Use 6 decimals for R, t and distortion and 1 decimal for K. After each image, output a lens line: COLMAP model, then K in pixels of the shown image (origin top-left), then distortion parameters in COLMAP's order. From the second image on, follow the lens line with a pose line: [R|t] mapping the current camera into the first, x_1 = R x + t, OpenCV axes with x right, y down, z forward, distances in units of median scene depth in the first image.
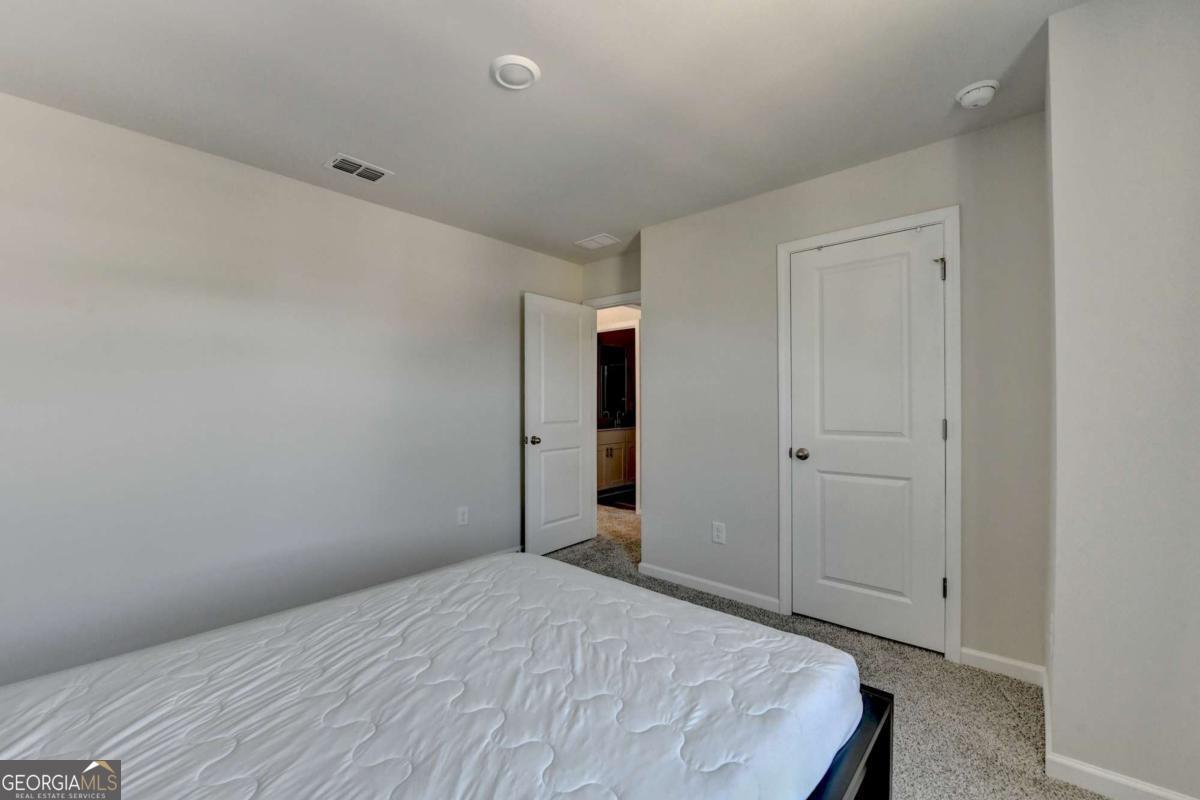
lens RADIAL K [[518.6, 0, 592.1], [0, 518.6, 402.8], [0, 0, 1]] dist [-0.015280, -0.000356]
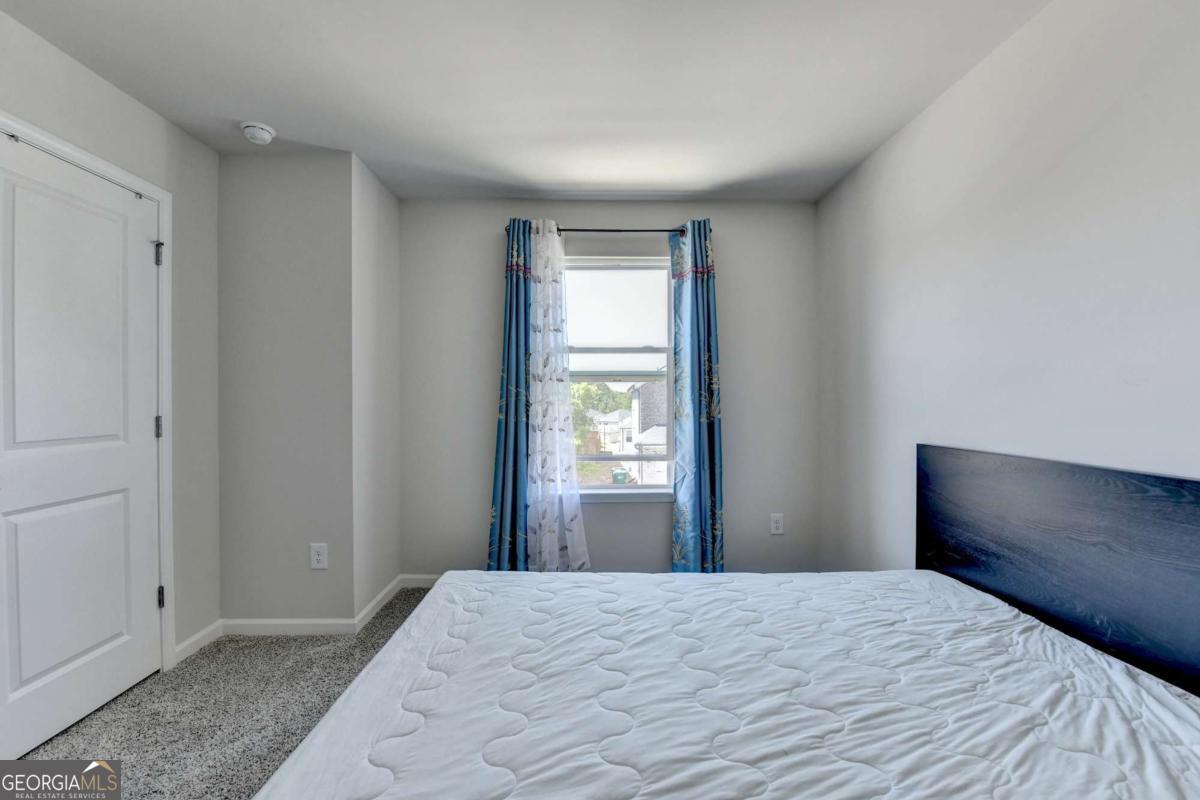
lens RADIAL K [[488.9, 0, 593.1], [0, 488.9, 400.7], [0, 0, 1]] dist [-0.017750, -0.001200]
pose [[-0.694889, 0.002450, 0.719113, -0.693748], [0.001823, 0.999997, -0.001645, 0.010557], [-0.719115, 0.000168, -0.694891, 1.503248]]
